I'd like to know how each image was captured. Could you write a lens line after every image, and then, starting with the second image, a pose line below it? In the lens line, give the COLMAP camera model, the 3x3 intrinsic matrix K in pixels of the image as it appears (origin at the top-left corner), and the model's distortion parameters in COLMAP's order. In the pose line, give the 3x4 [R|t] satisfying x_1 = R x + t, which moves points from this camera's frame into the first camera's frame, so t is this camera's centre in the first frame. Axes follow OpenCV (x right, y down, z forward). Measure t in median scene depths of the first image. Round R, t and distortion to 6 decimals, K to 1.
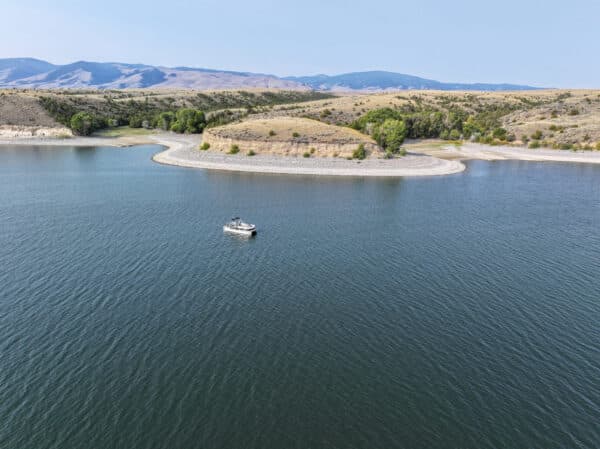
lens RADIAL K [[423.9, 0, 299.8], [0, 423.9, 222.2], [0, 0, 1]] dist [-0.002313, 0.018222]
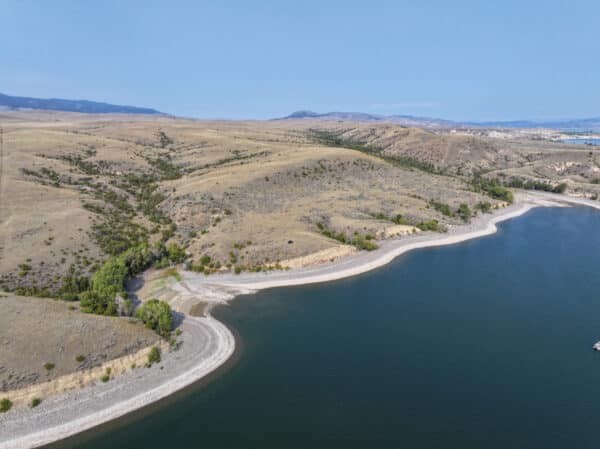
lens RADIAL K [[423.9, 0, 301.3], [0, 423.9, 225.5], [0, 0, 1]] dist [-0.002313, 0.018222]
pose [[0.627338, -0.185929, 0.756226, -0.308035], [0.204303, 0.976361, 0.070569, -0.393445], [-0.751470, 0.110229, 0.650494, -0.019494]]
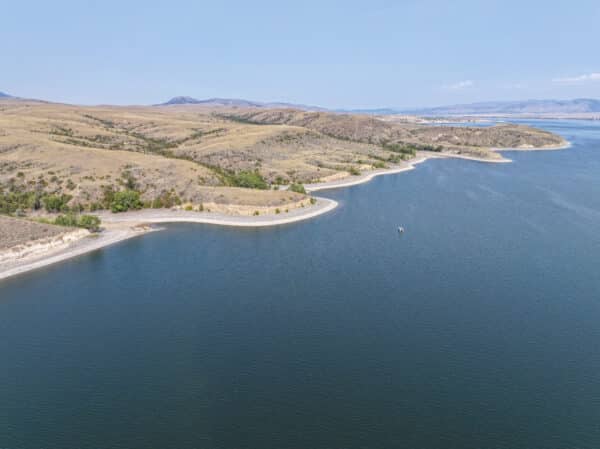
lens RADIAL K [[423.9, 0, 299.9], [0, 423.9, 224.5], [0, 0, 1]] dist [-0.002313, 0.018222]
pose [[0.389050, -0.241002, 0.889133, -1.684723], [0.237252, 0.958828, 0.156080, -0.347295], [-0.890141, 0.150225, 0.430210, 0.027157]]
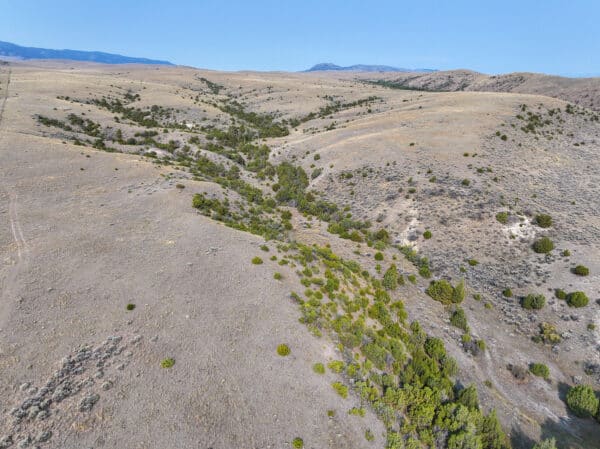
lens RADIAL K [[423.9, 0, 302.5], [0, 423.9, 223.7], [0, 0, 1]] dist [-0.002313, 0.018222]
pose [[0.652730, -0.246964, 0.716207, 0.113957], [0.195173, 0.968281, 0.156010, -0.587037], [-0.732018, 0.037952, 0.680227, 1.284833]]
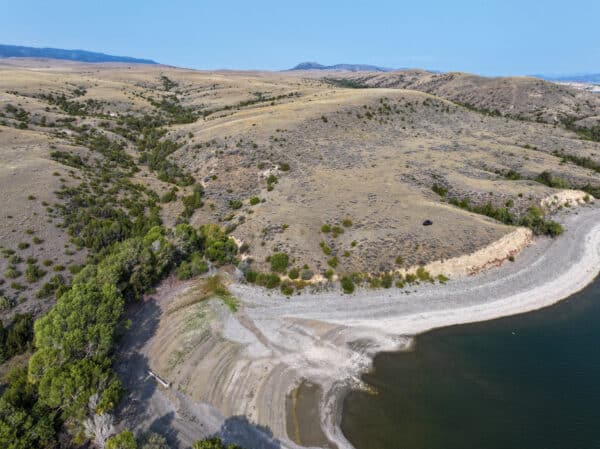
lens RADIAL K [[423.9, 0, 301.6], [0, 423.9, 224.6], [0, 0, 1]] dist [-0.002313, 0.018222]
pose [[0.632090, -0.254431, 0.731934, 0.062012], [0.198024, 0.966233, 0.164865, -0.415761], [-0.749165, 0.040731, 0.661130, 0.659651]]
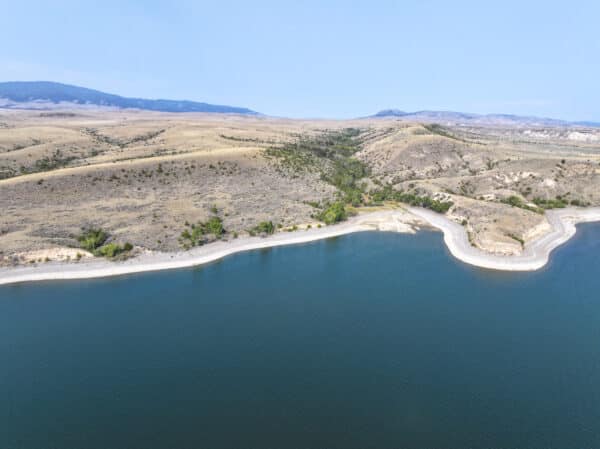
lens RADIAL K [[423.9, 0, 300.3], [0, 423.9, 226.7], [0, 0, 1]] dist [-0.002313, 0.018222]
pose [[0.784080, -0.149155, 0.602471, 1.176990], [0.160338, 0.986422, 0.035540, -0.161851], [-0.599592, 0.068733, 0.797349, -0.825919]]
